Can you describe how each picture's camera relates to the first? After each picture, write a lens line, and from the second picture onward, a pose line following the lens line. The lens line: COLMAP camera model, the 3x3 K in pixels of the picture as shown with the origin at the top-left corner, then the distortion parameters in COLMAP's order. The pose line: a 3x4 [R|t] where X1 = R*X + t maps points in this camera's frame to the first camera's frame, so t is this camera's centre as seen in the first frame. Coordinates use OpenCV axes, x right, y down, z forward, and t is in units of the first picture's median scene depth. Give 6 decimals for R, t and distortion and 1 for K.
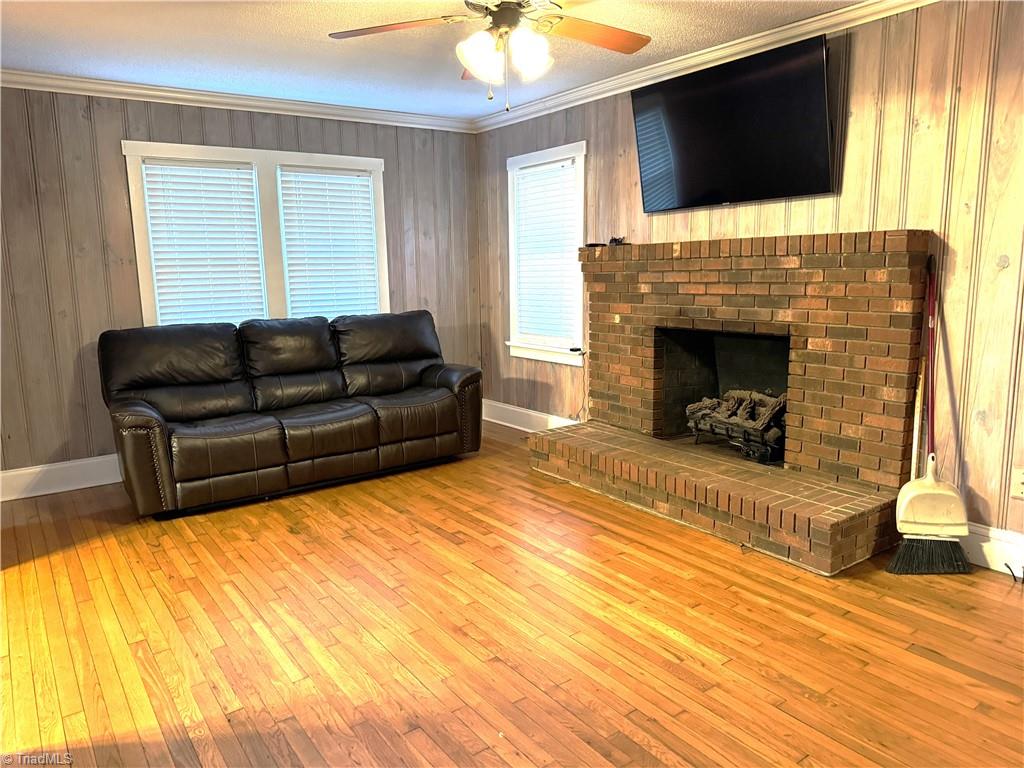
lens RADIAL K [[719.7, 0, 514.6], [0, 719.7, 386.8], [0, 0, 1]] dist [0.063932, -0.069893]
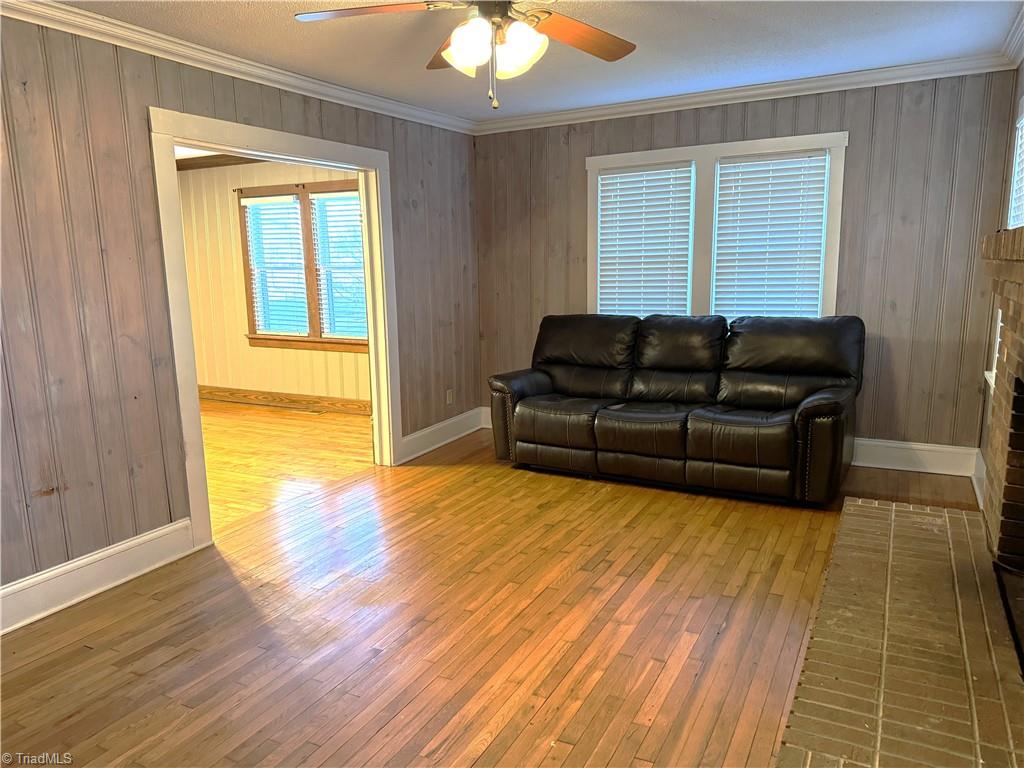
lens RADIAL K [[719.7, 0, 508.7], [0, 719.7, 379.8], [0, 0, 1]] dist [0.063932, -0.069893]
pose [[0.434610, 0.153988, -0.887357, 0.562116], [-0.141963, 0.984670, 0.101345, -0.086098], [0.889360, 0.081926, 0.449808, 0.403488]]
